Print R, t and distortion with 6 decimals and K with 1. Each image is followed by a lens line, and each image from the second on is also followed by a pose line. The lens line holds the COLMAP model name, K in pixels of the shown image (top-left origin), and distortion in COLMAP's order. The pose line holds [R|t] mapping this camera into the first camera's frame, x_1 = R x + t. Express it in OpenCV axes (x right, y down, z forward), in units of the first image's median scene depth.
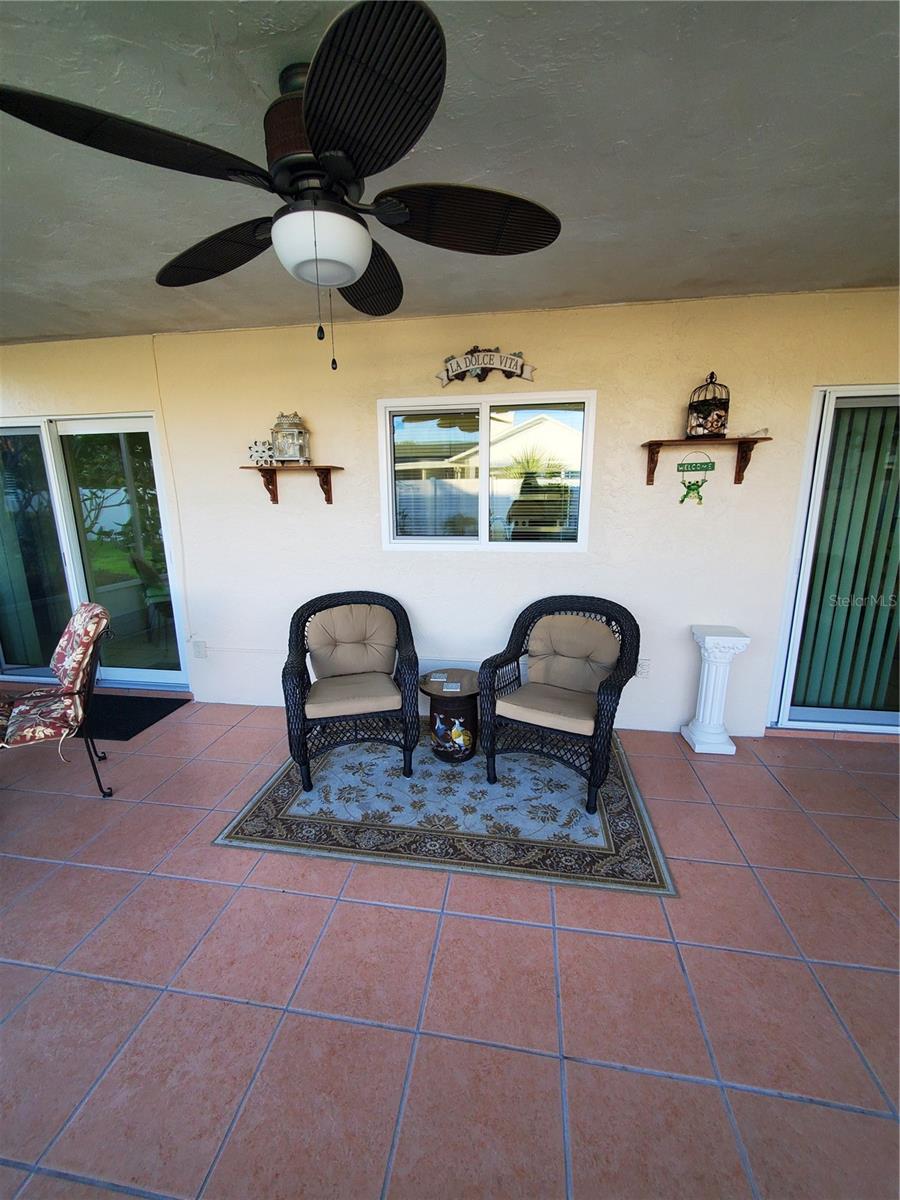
lens RADIAL K [[477.7, 0, 452.4], [0, 477.7, 598.3], [0, 0, 1]] dist [-0.001078, -0.000085]
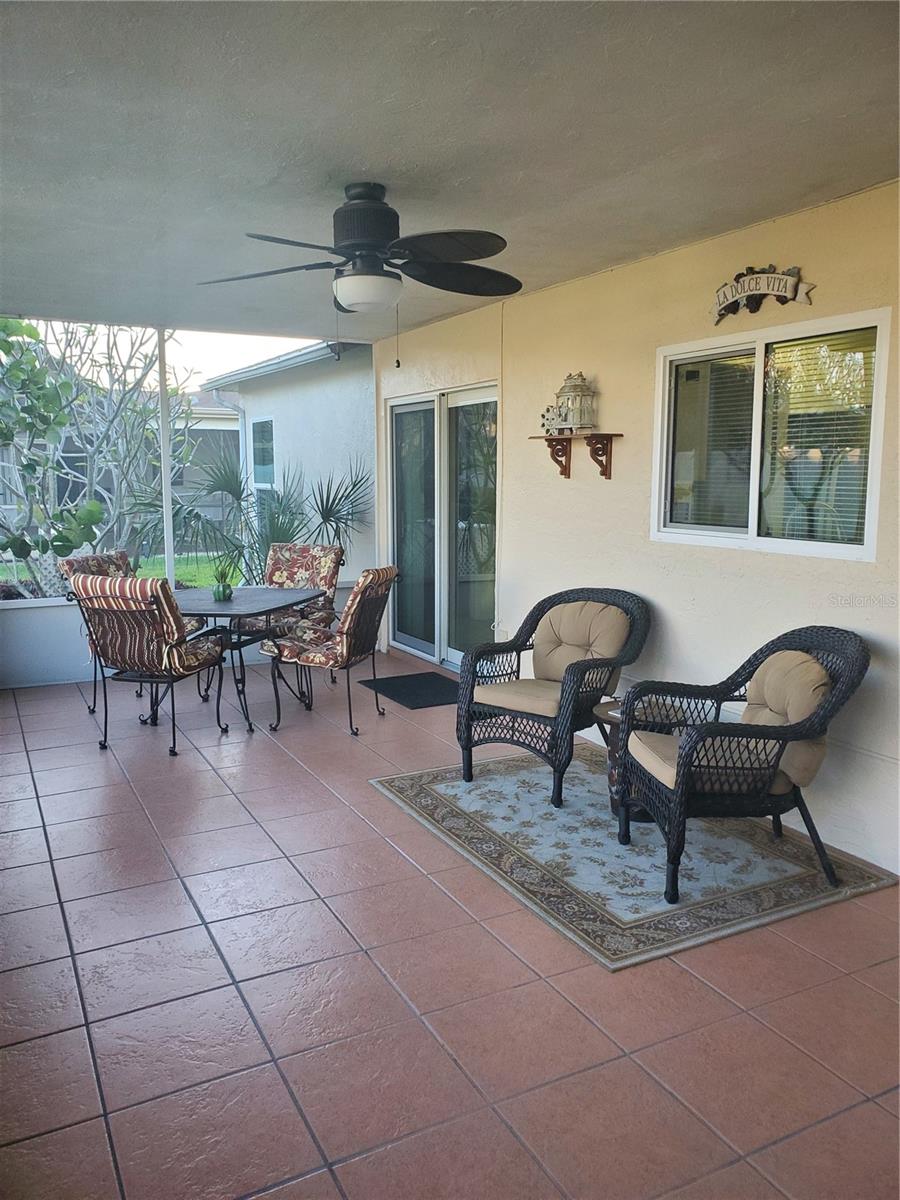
lens RADIAL K [[909.9, 0, 449.1], [0, 909.9, 600.2], [0, 0, 1]] dist [0.003539, -0.006987]
pose [[0.594097, 0.121651, -0.795141, 1.042396], [-0.180511, 0.983449, 0.015590, 0.035905], [0.783878, 0.134270, 0.606224, -0.145267]]
